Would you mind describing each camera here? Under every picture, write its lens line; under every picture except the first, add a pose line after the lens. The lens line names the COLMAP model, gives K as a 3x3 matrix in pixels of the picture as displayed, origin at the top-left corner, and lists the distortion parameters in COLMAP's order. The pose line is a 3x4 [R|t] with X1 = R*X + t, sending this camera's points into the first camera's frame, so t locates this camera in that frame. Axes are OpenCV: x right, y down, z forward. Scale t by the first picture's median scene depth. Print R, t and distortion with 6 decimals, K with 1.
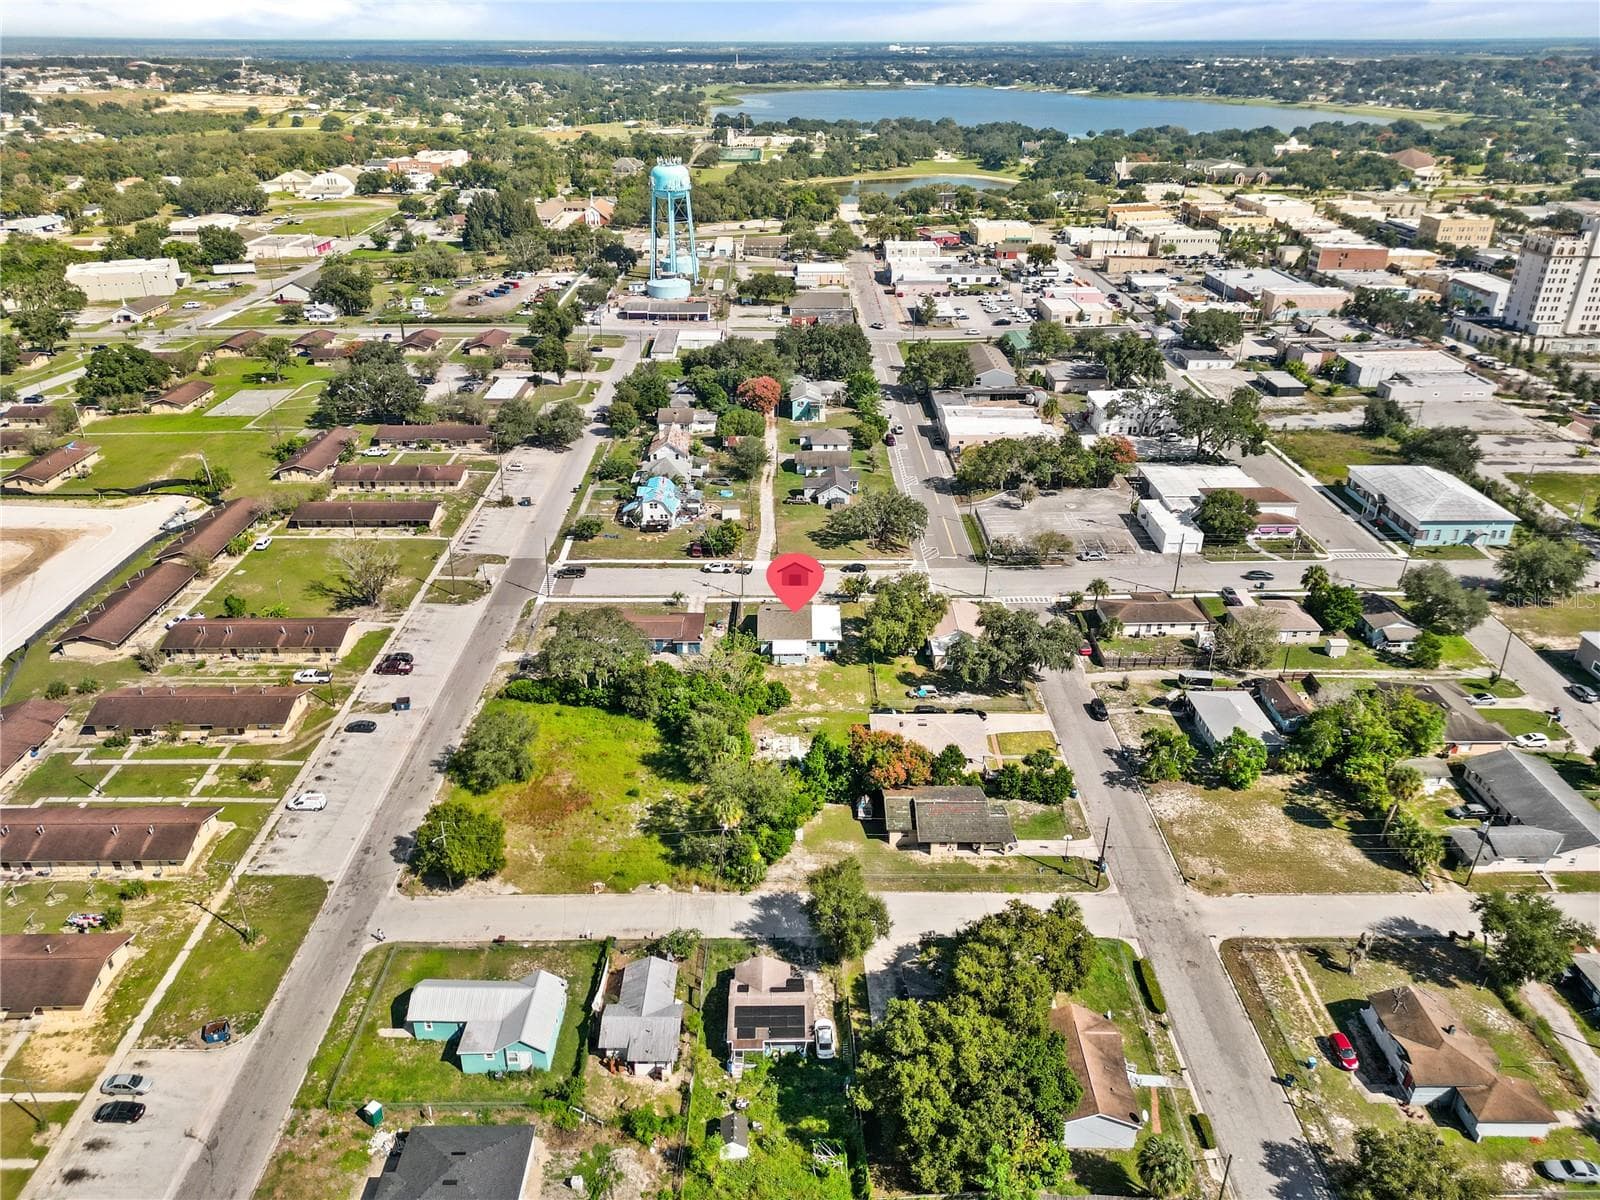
lens RADIAL K [[1117.1, 0, 792.5], [0, 1117.1, 603.7], [0, 0, 1]] dist [0.061254, -0.052044]
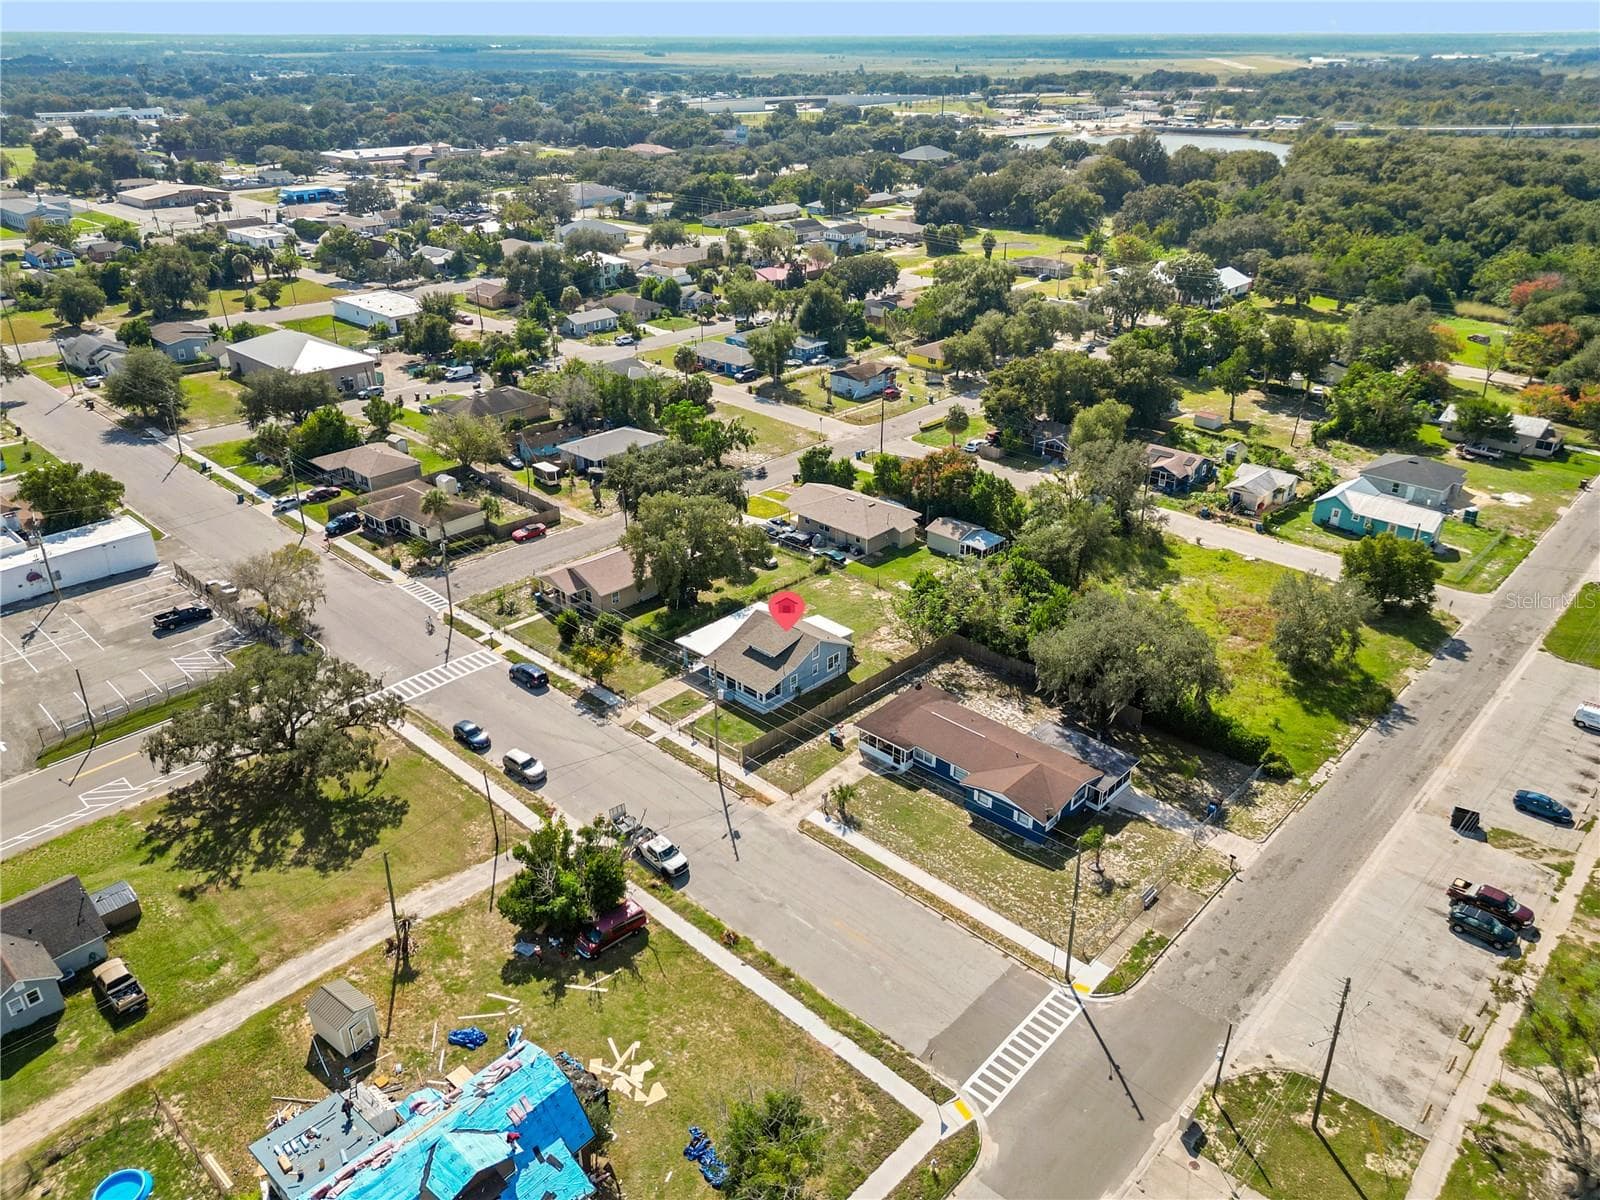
lens RADIAL K [[1109.6, 0, 793.7], [0, 1109.6, 621.7], [0, 0, 1]] dist [0.052045, -0.056424]
pose [[-0.723011, -0.321416, 0.611512, -0.356873], [0.310647, 0.639374, 0.703349, -0.394572], [-0.617052, 0.698493, -0.362428, 1.152163]]
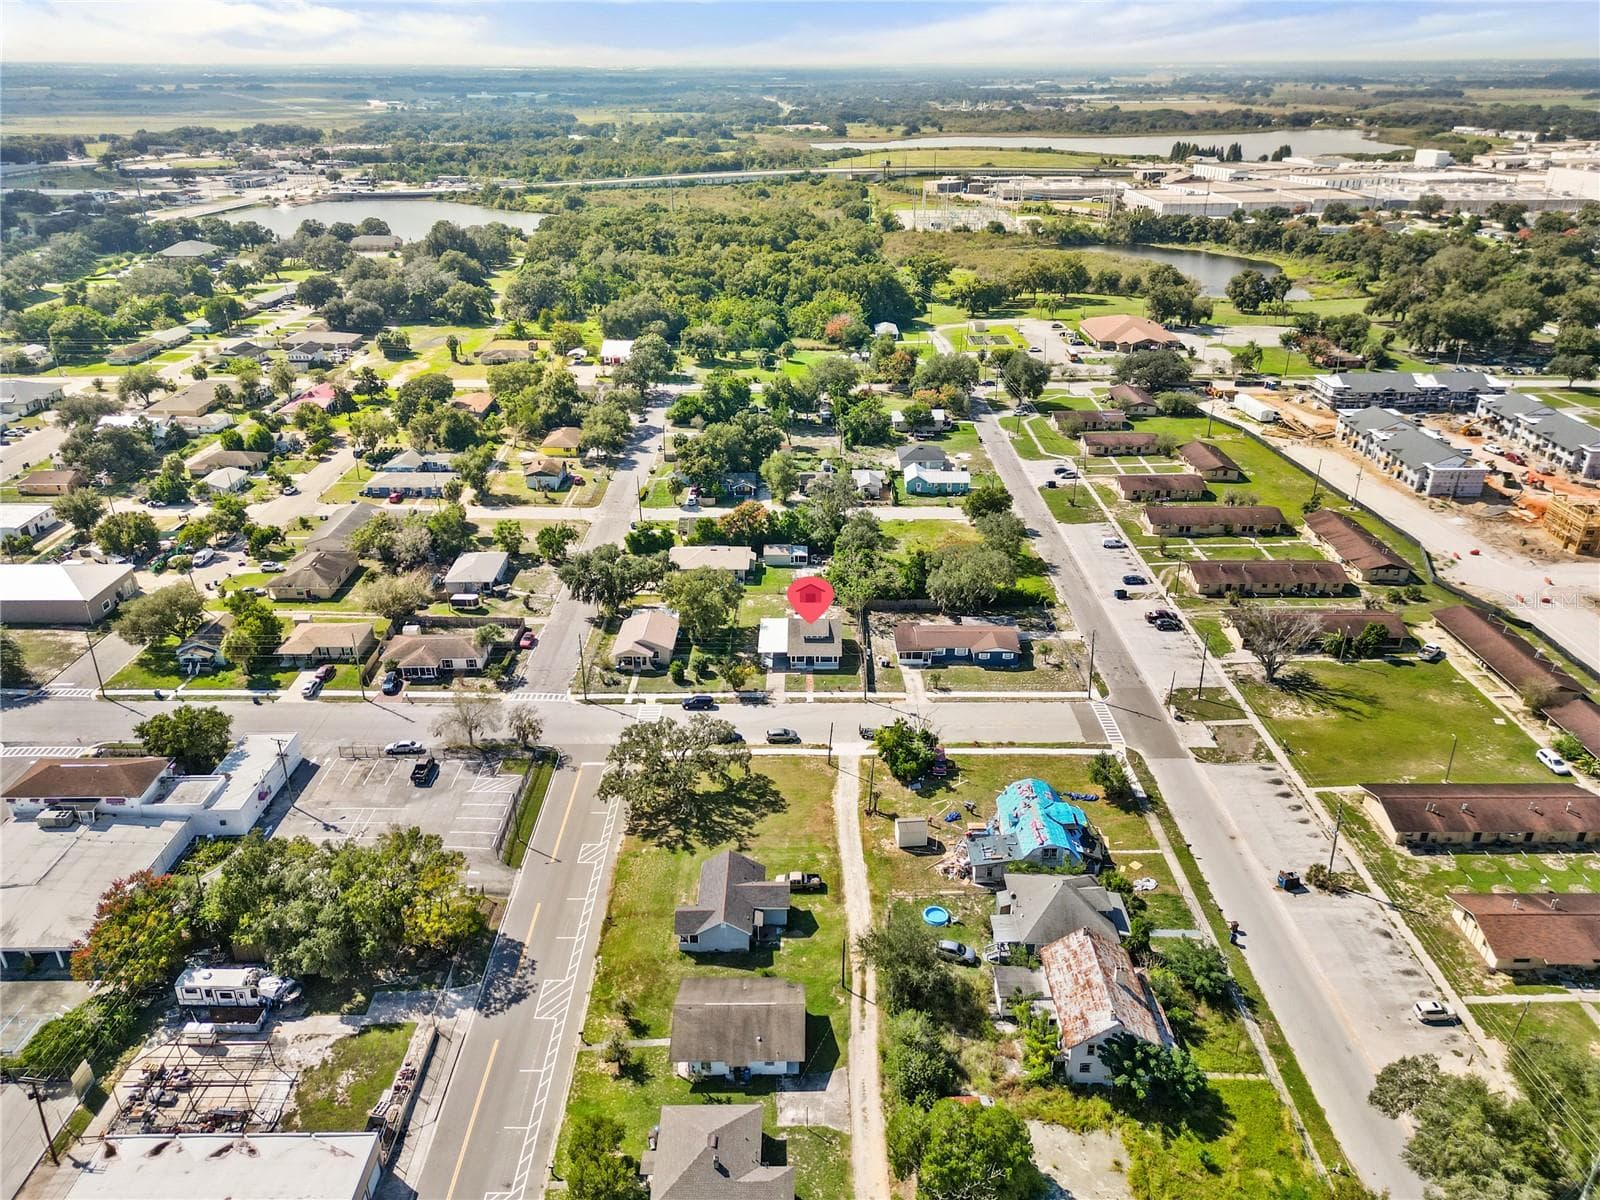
lens RADIAL K [[1117.1, 0, 792.5], [0, 1117.1, 603.7], [0, 0, 1]] dist [0.061254, -0.052044]
pose [[-0.999972, -0.000861, 0.007432, 0.005542], [0.005359, 0.610651, 0.791882, -0.767549], [-0.005220, 0.791900, -0.610629, 1.529010]]
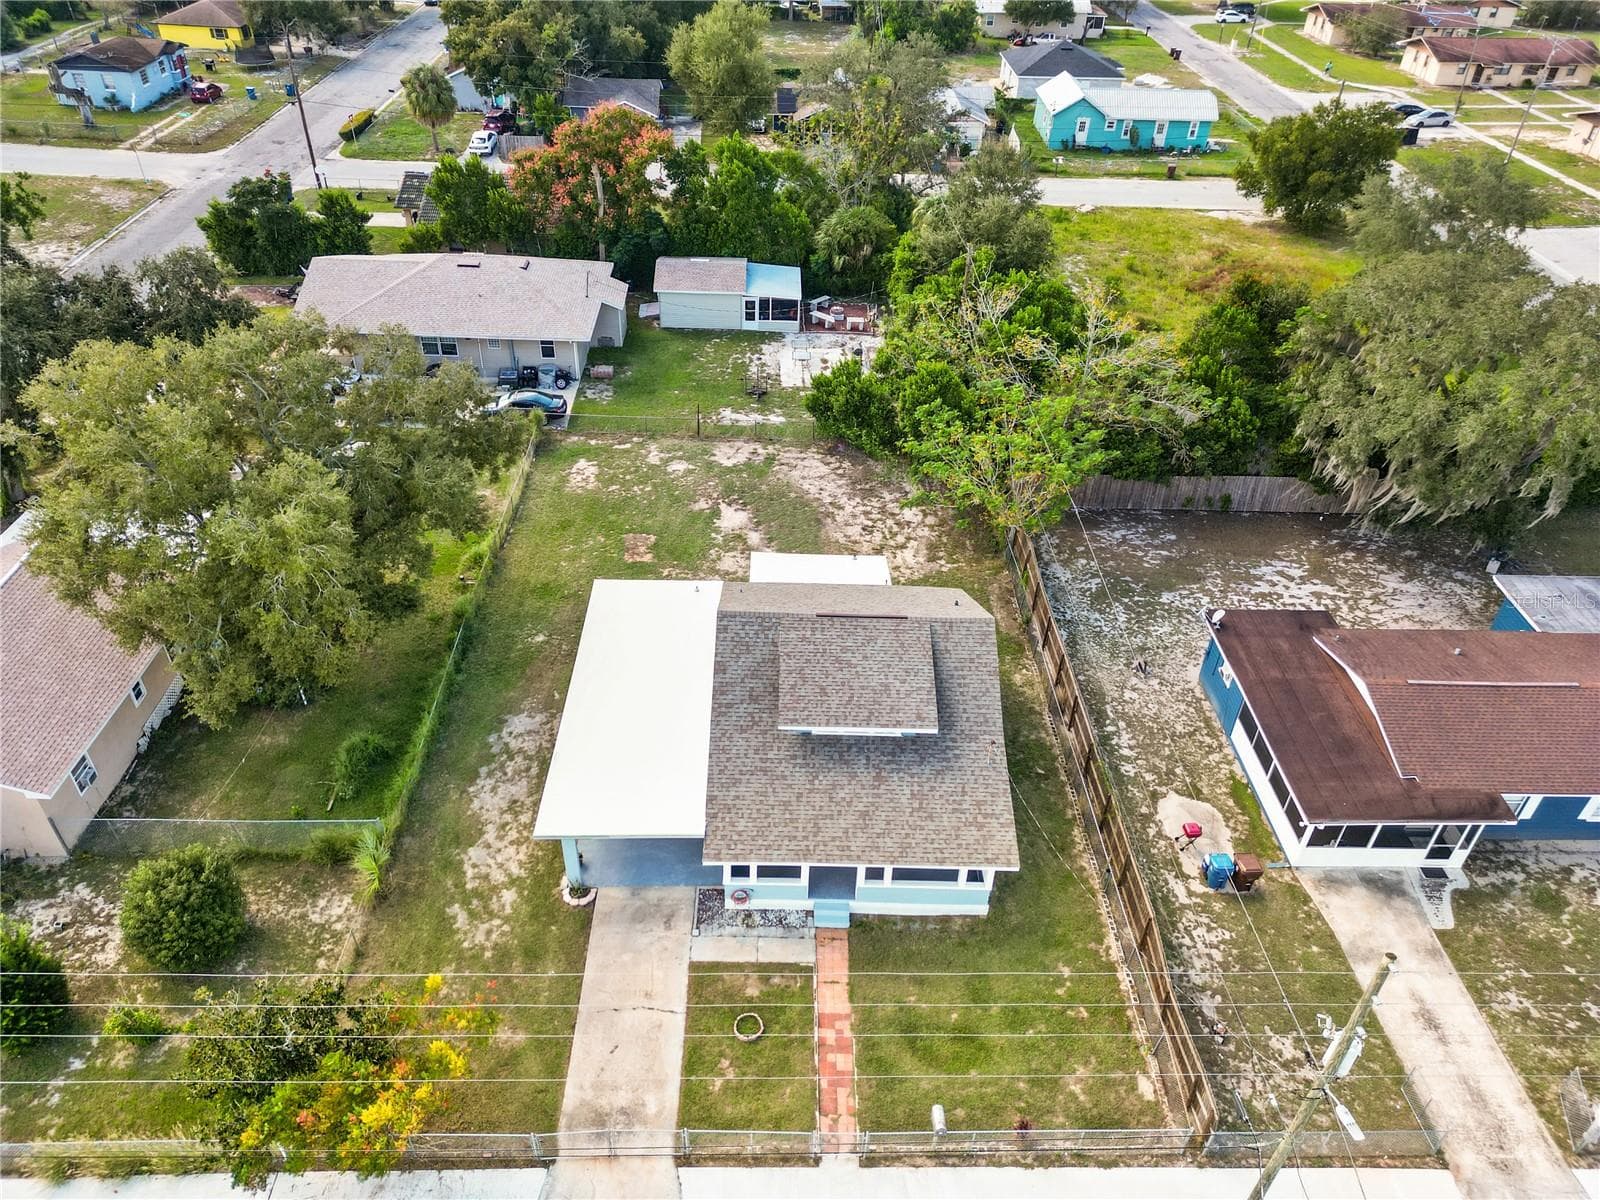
lens RADIAL K [[1117.1, 0, 792.5], [0, 1117.1, 603.7], [0, 0, 1]] dist [0.061254, -0.052044]
pose [[-0.999466, -0.017759, -0.027435, 0.009133], [-0.032458, 0.441570, 0.896640, -0.159751], [-0.003809, 0.897051, -0.441911, 1.028427]]
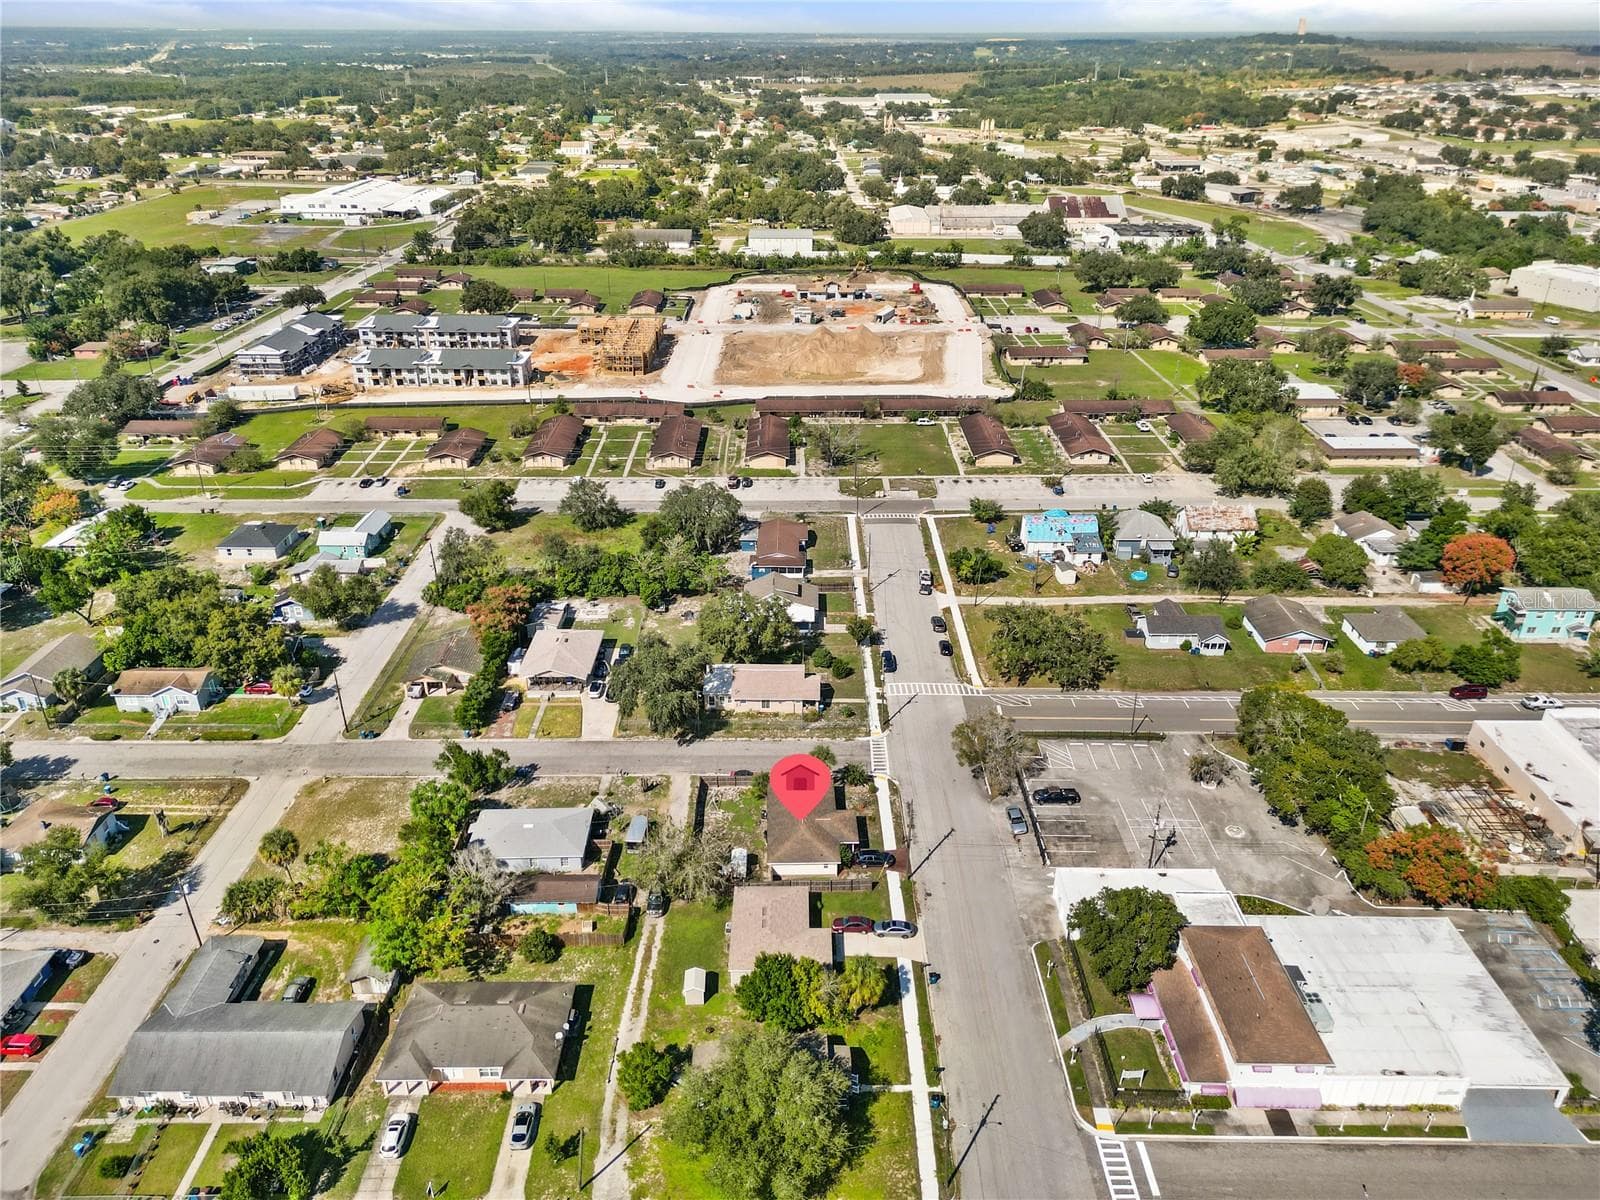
lens RADIAL K [[1128.9, 0, 800.0], [0, 1128.9, 600.0], [0, 0, 1]] dist [0.056005, -0.055742]
pose [[-0.003135, 0.448685, -0.893684, 0.890498], [-0.450604, 0.797183, 0.401816, -0.392455], [0.892718, 0.403958, 0.199680, 0.777745]]
